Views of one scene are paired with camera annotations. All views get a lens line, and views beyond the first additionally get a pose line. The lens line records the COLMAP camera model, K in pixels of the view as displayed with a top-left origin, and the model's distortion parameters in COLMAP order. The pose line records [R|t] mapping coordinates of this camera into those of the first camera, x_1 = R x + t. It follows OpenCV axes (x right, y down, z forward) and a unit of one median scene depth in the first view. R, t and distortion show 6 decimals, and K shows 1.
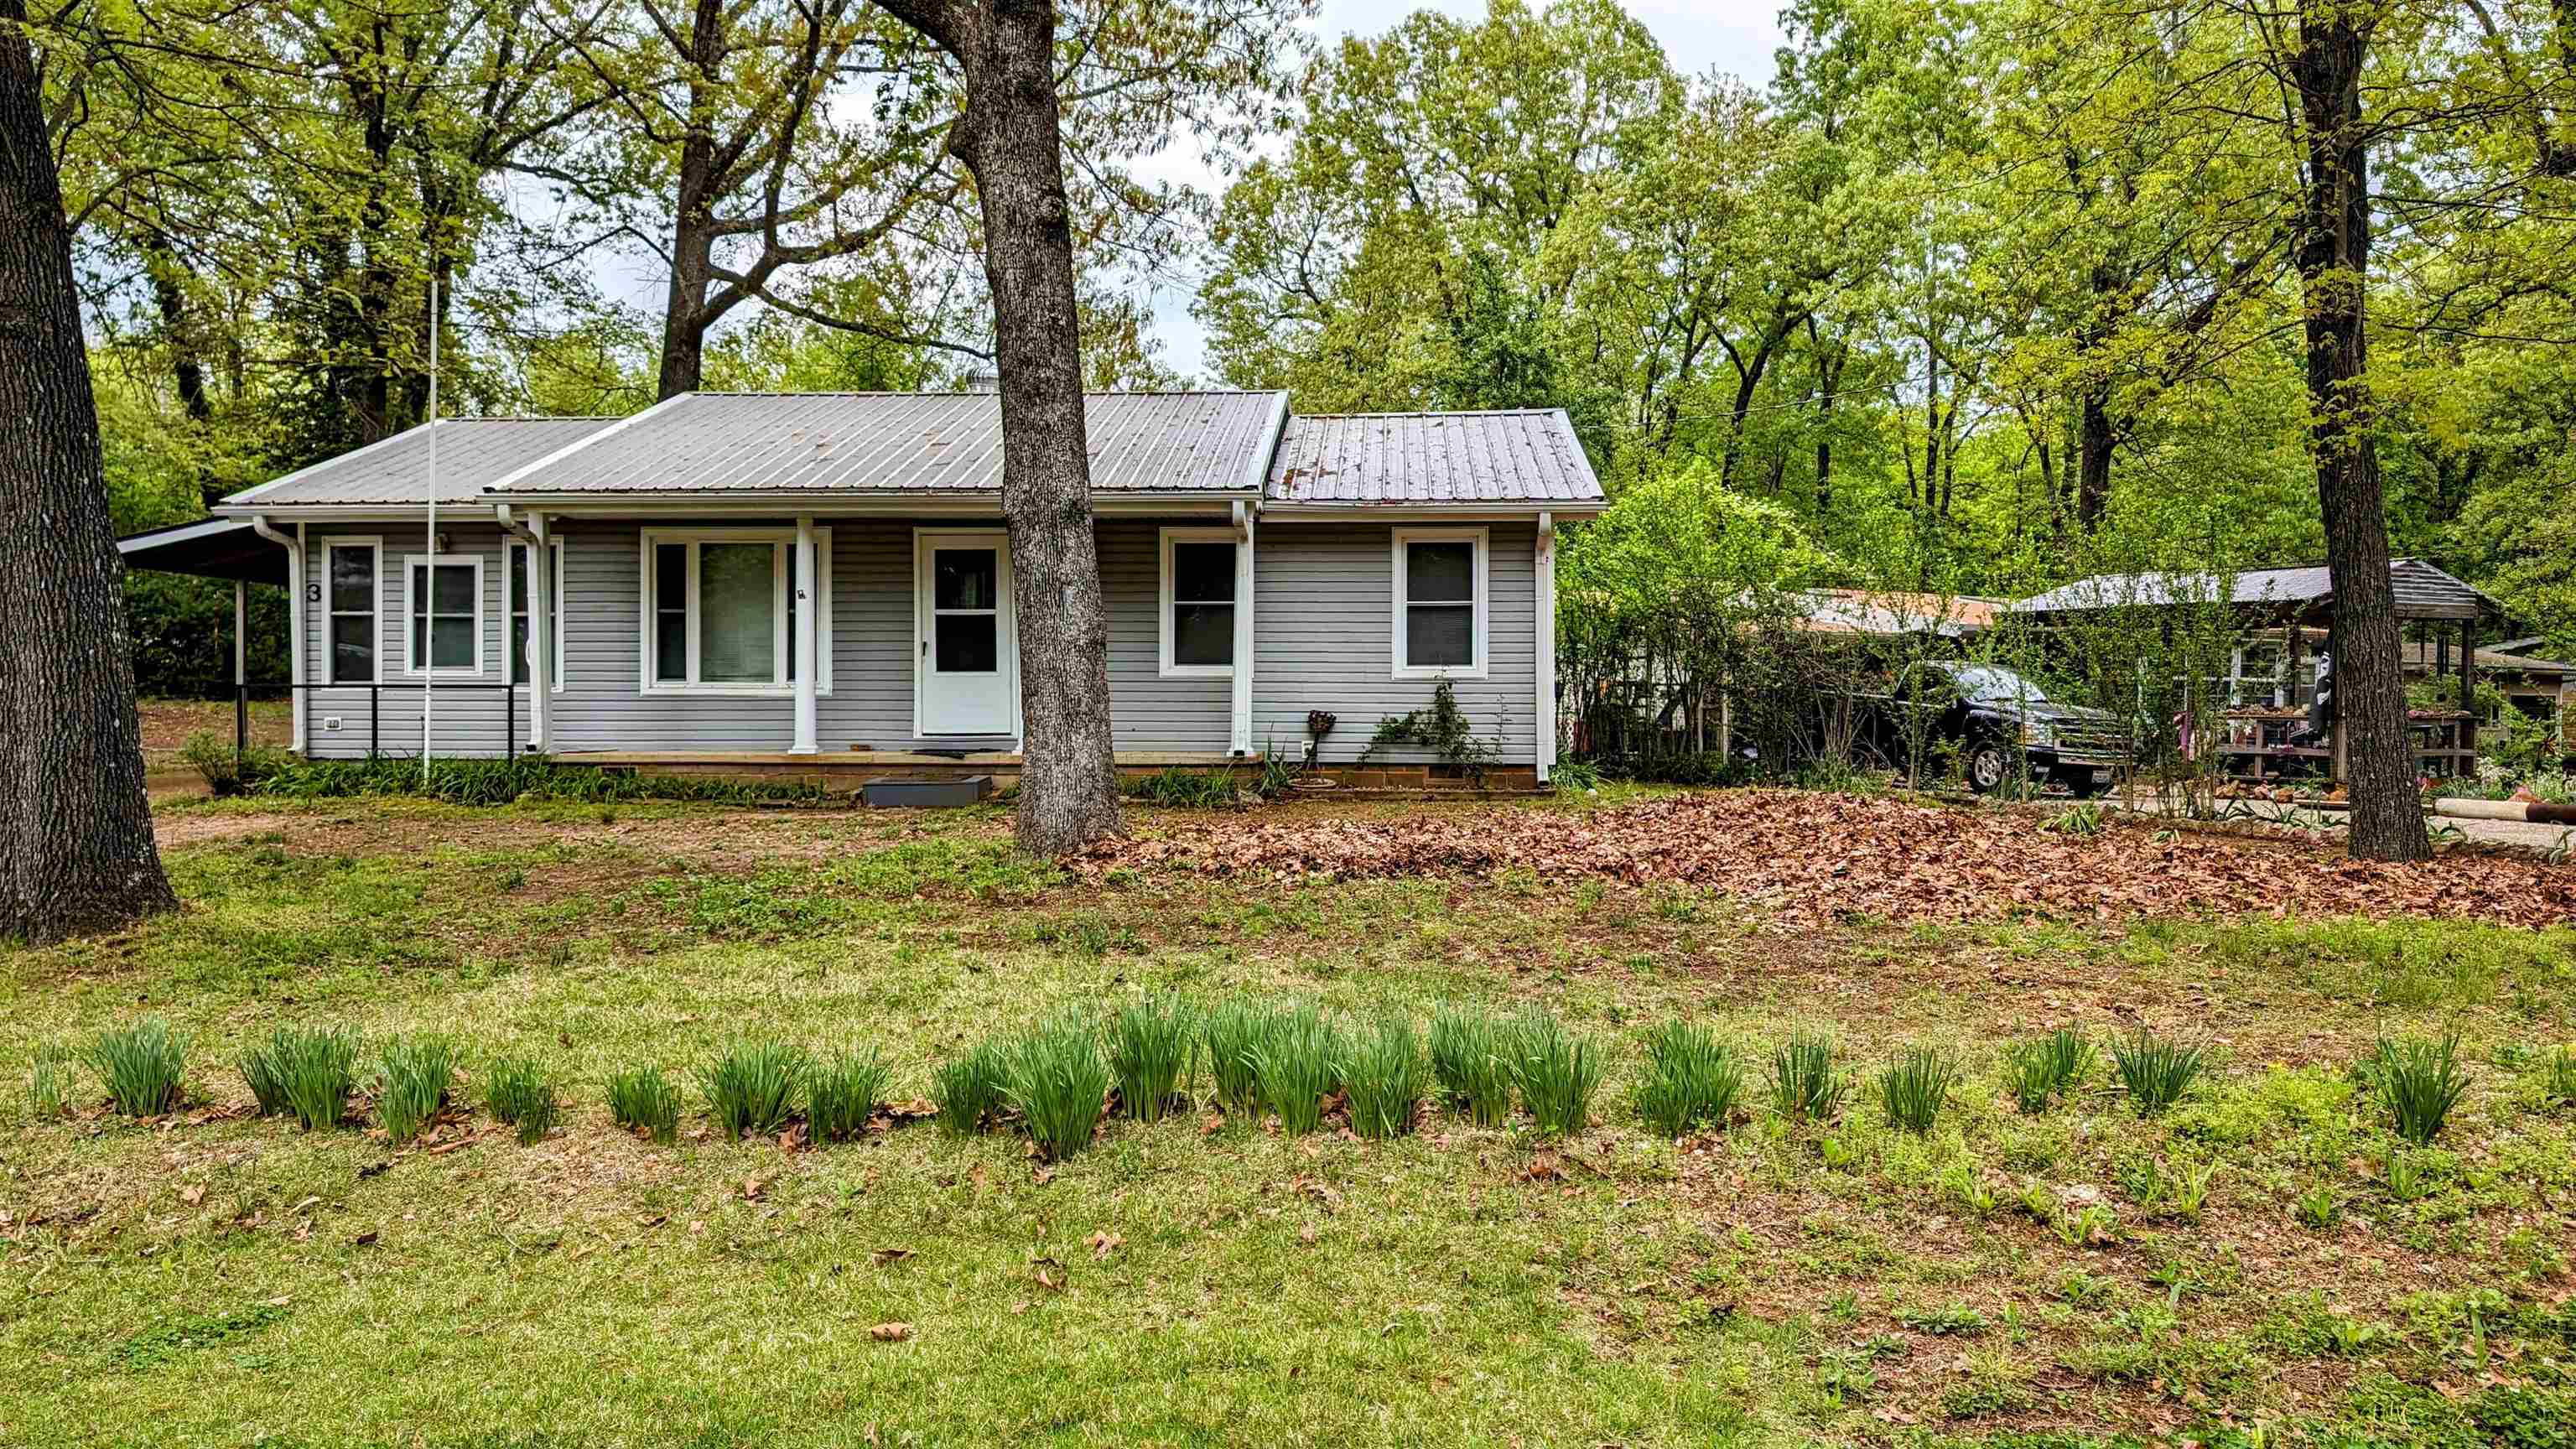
lens RADIAL K [[1941.5, 0, 1279.8], [0, 1941.5, 715.0], [0, 0, 1]] dist [0.029691, -0.039919]
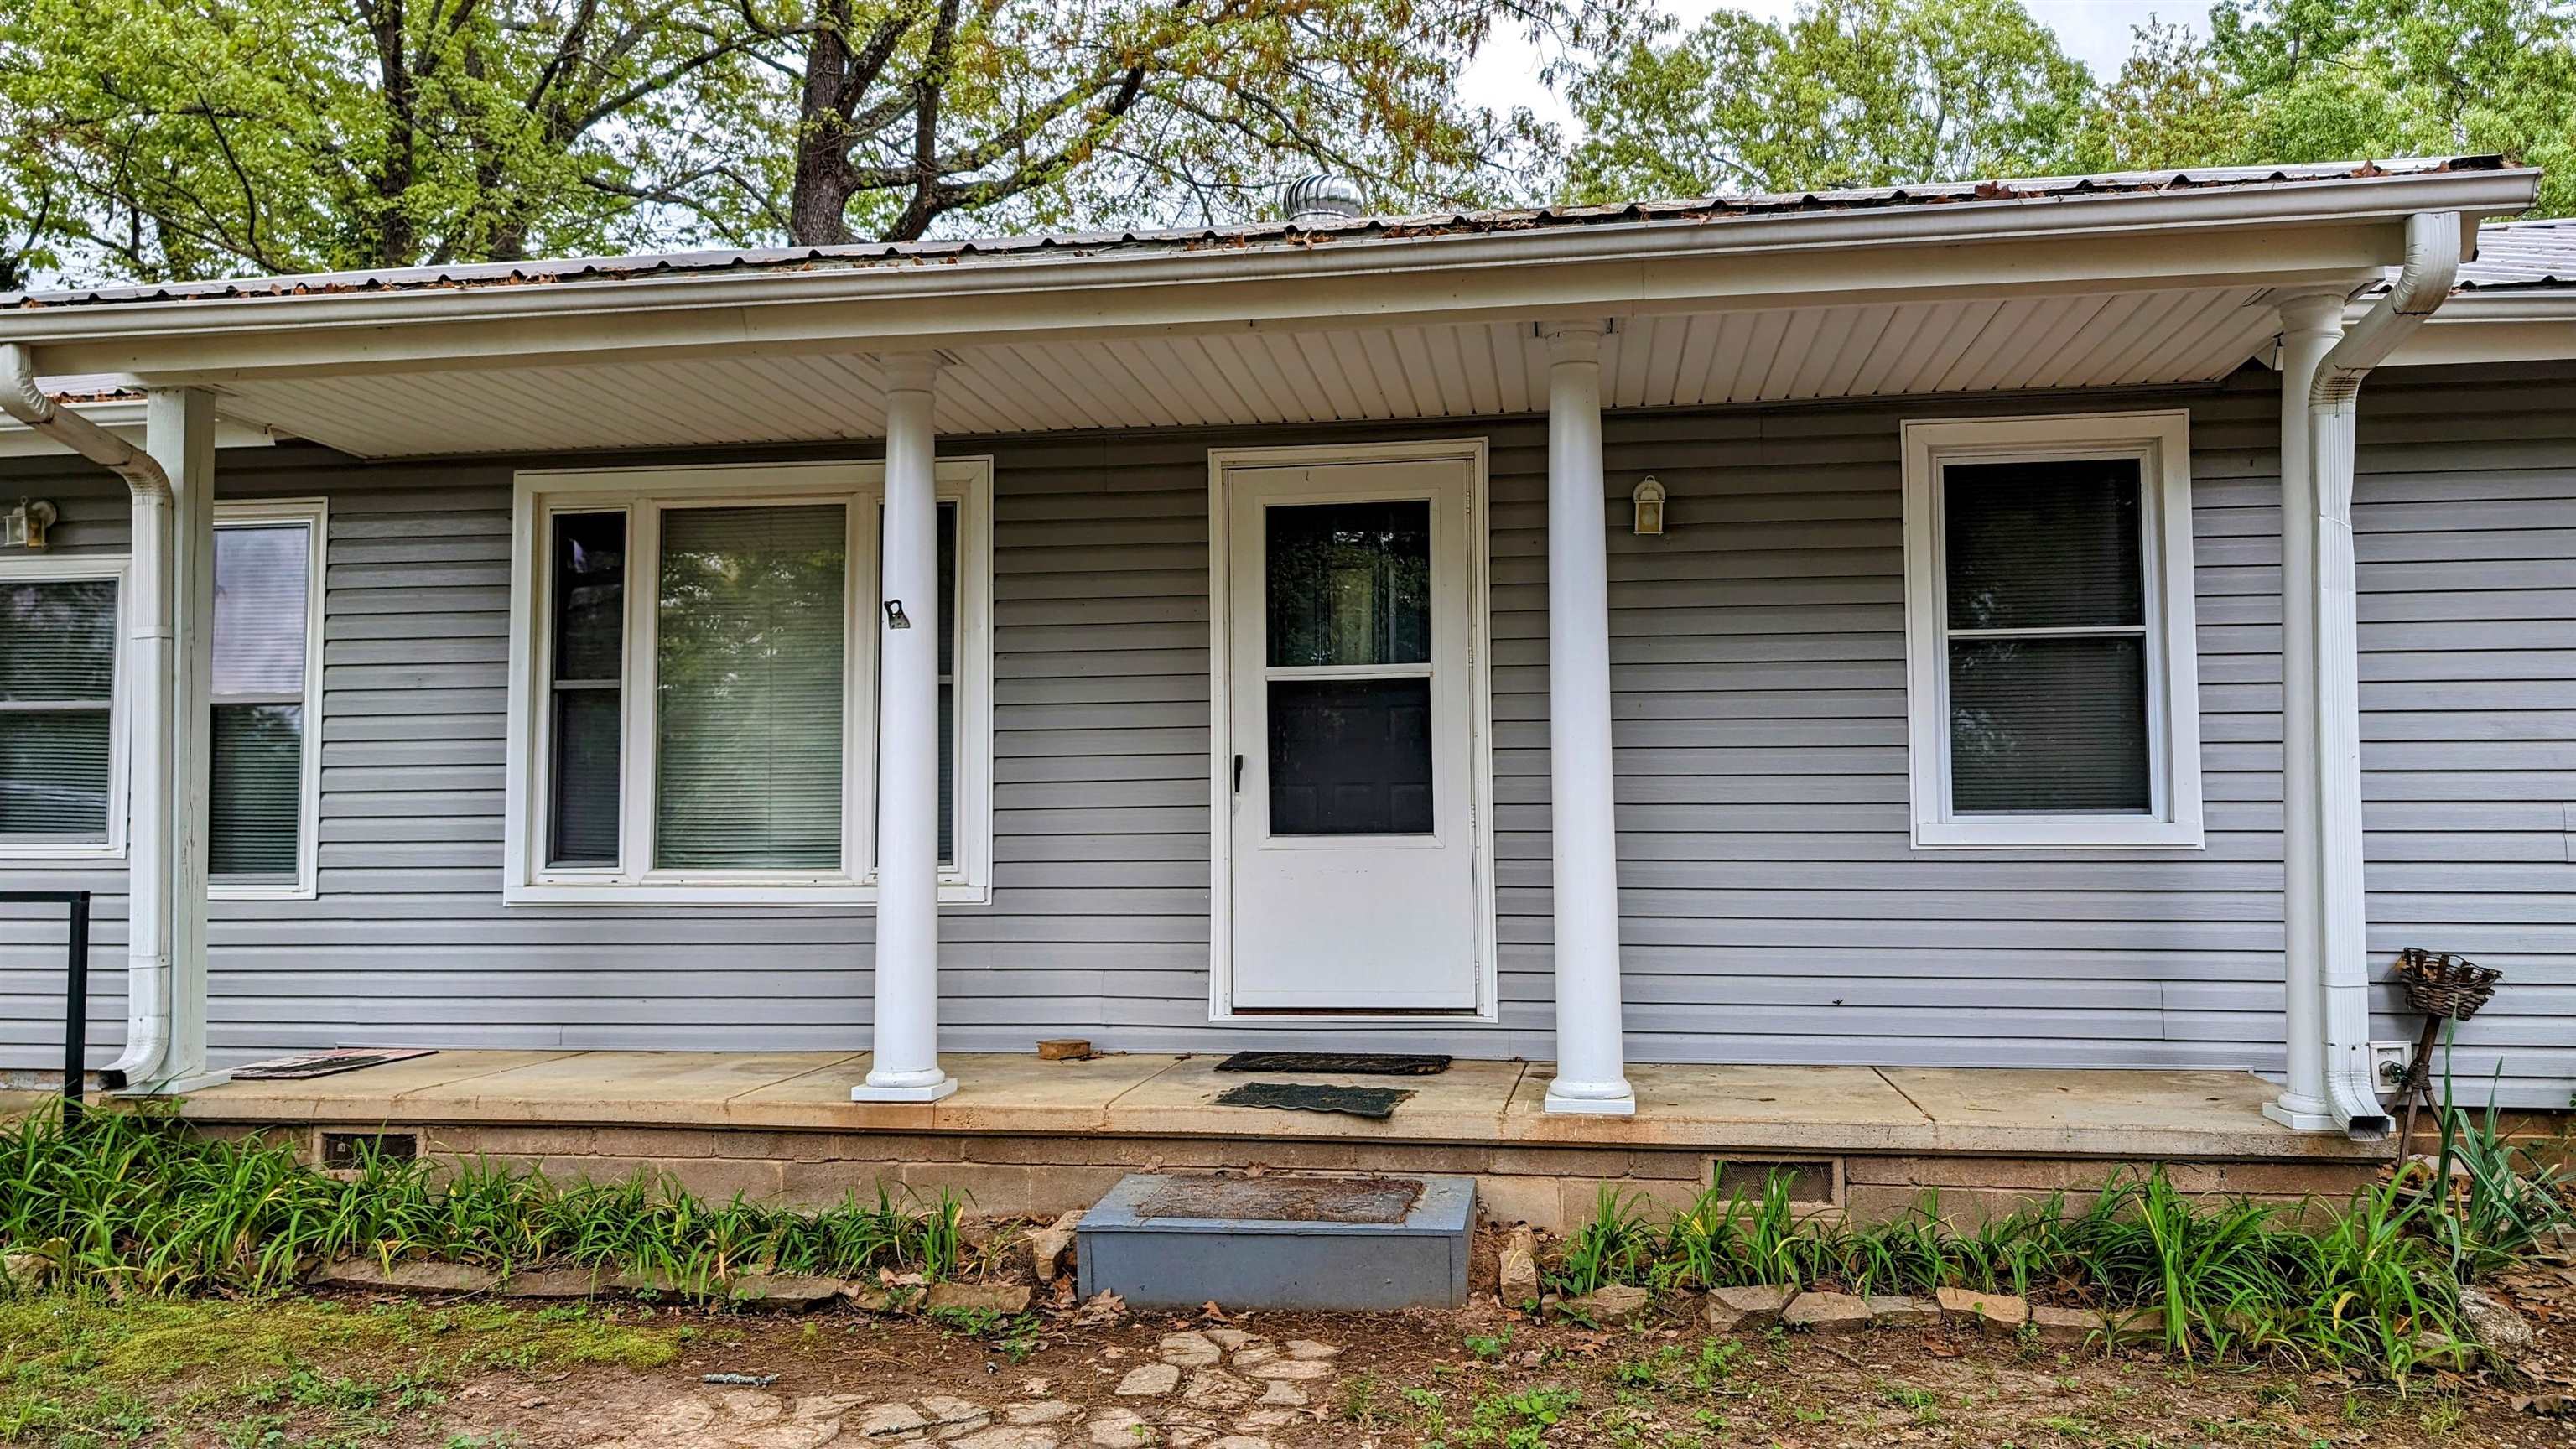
lens RADIAL K [[1941.5, 0, 1274.7], [0, 1941.5, 709.2], [0, 0, 1]] dist [0.029691, -0.039919]
pose [[0.995224, -0.013617, -0.096666, -0.139772], [0.006426, 0.997214, -0.074315, -0.018941], [0.097409, 0.073339, 0.992539, 0.632597]]
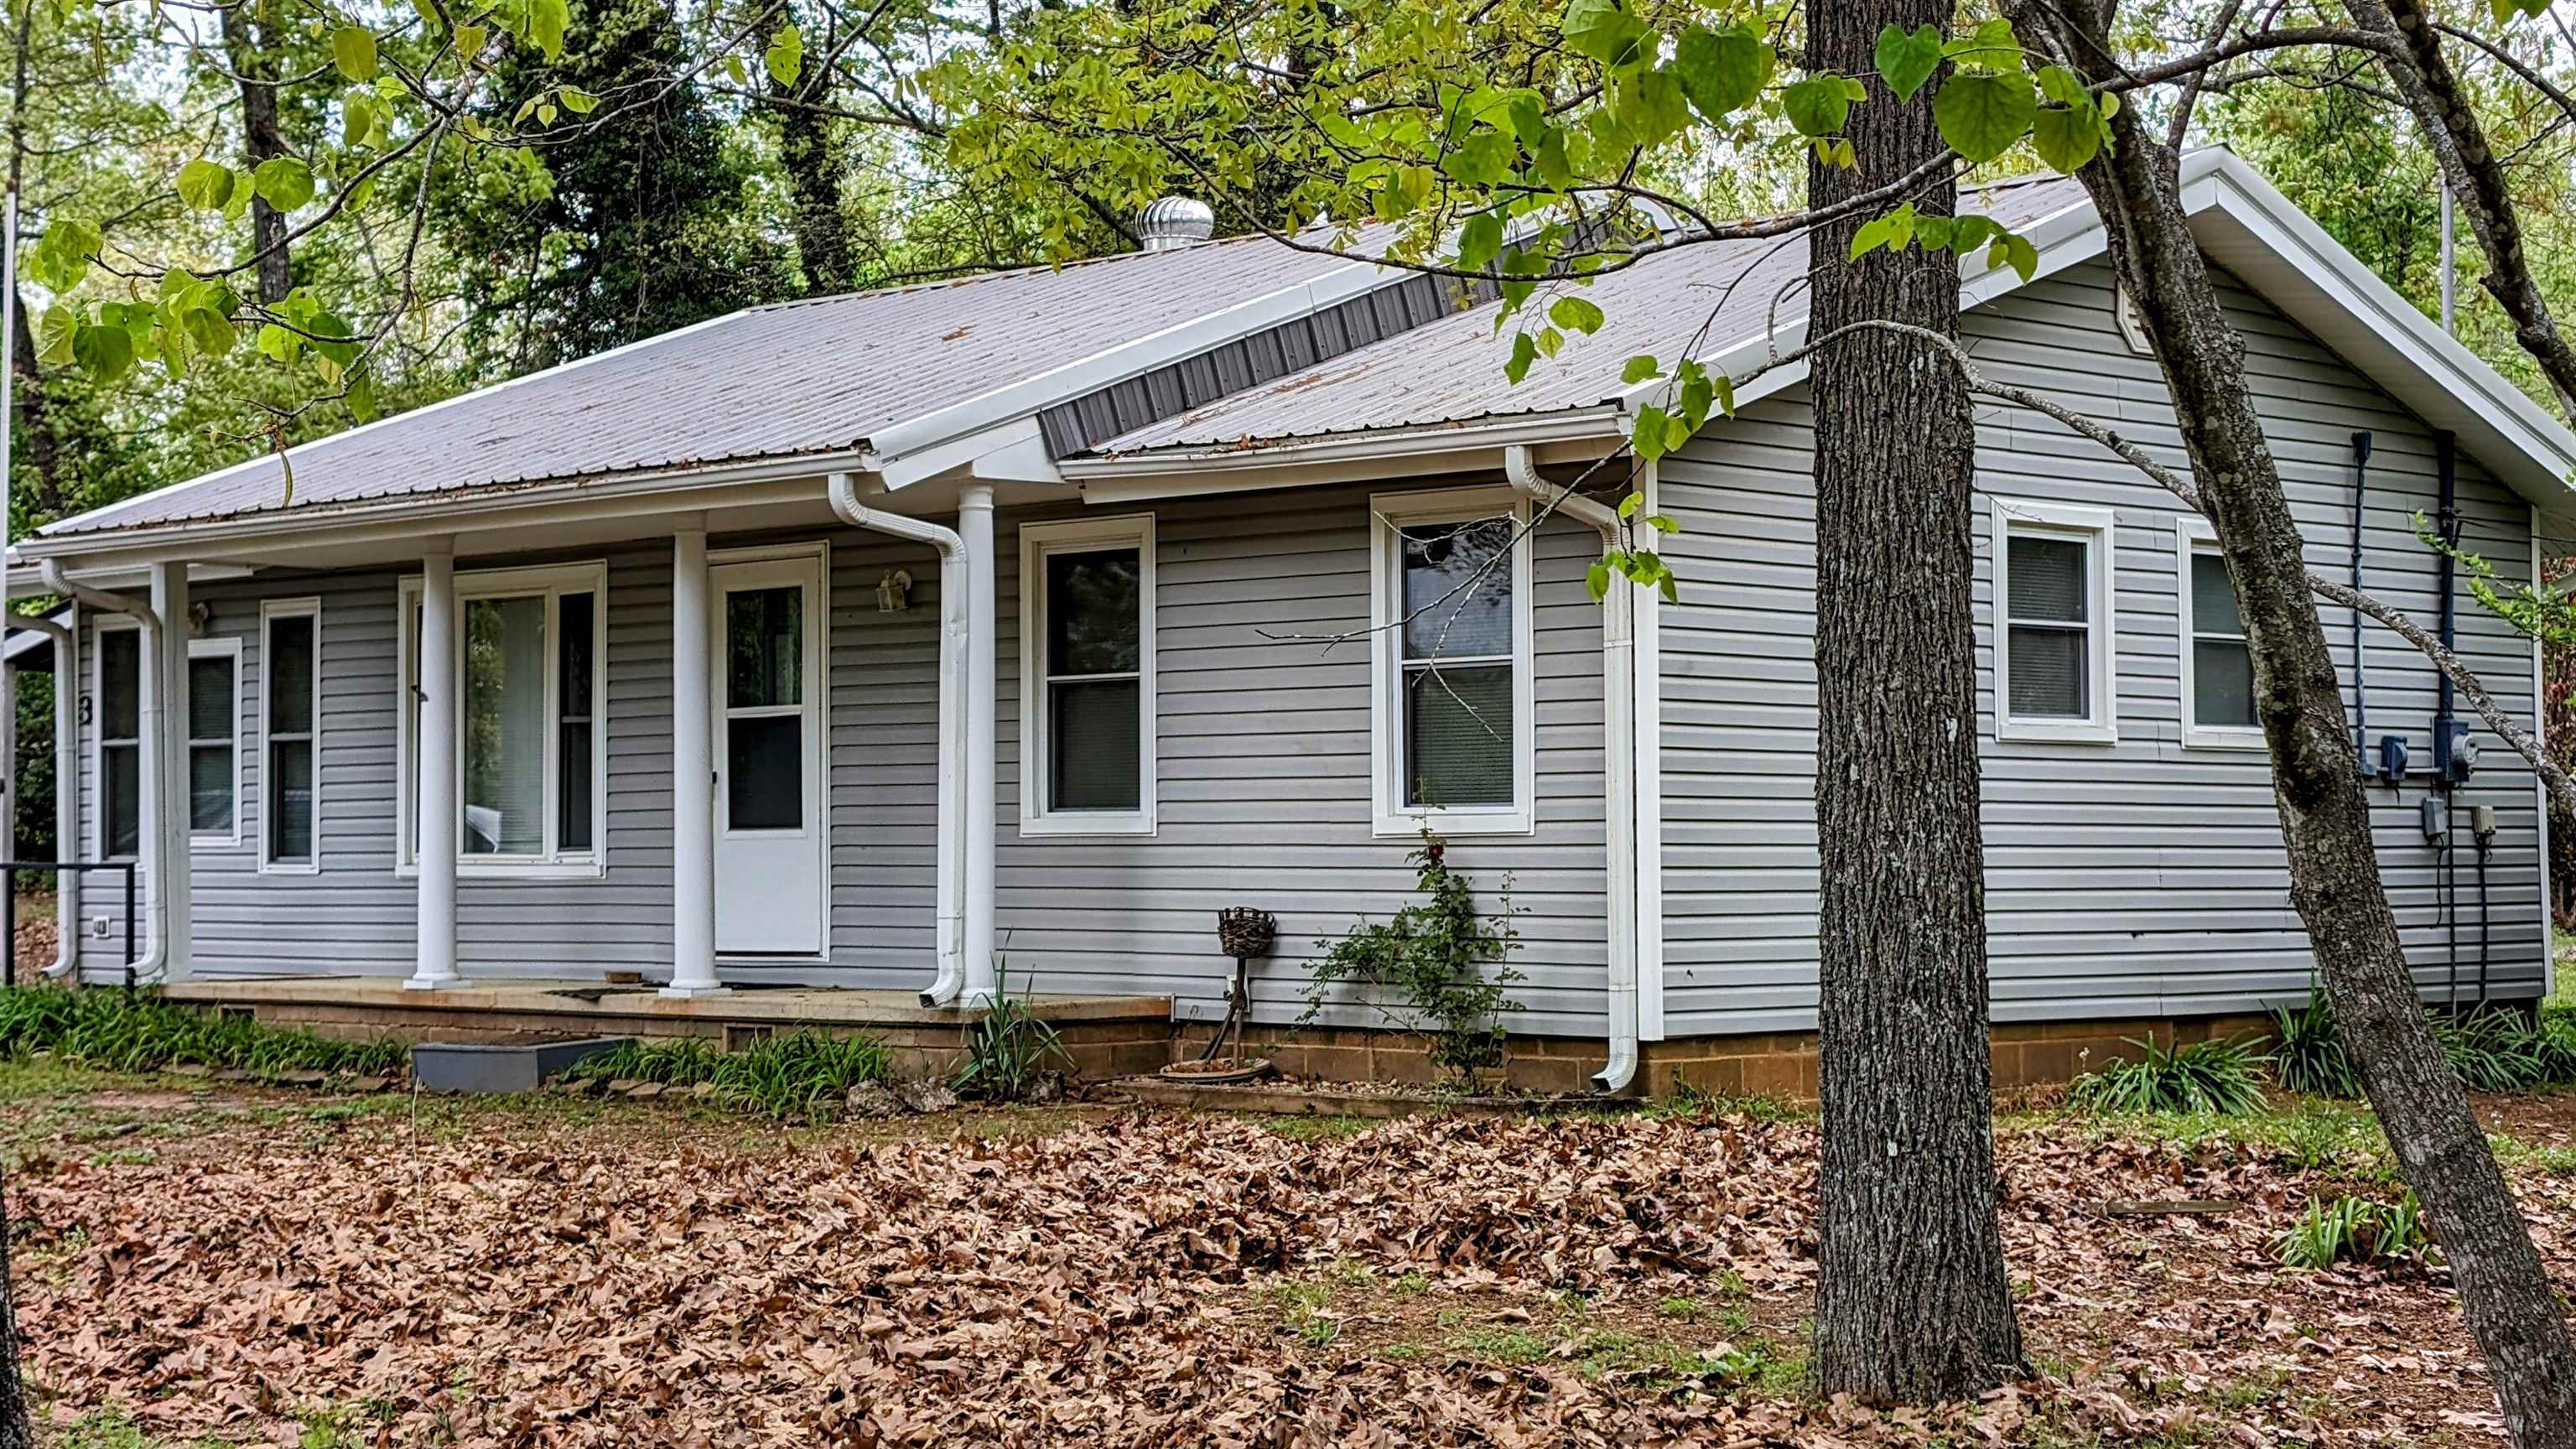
lens RADIAL K [[4424.1, 0, 1289.2], [0, 4424.1, 724.9], [0, 0, 1]] dist [-0.063500, 0.000000]
pose [[0.753115, -0.026452, -0.657357, 0.684724], [0.000933, 0.999233, -0.039140, -0.004429], [0.657889, 0.028863, 0.752562, 0.224503]]
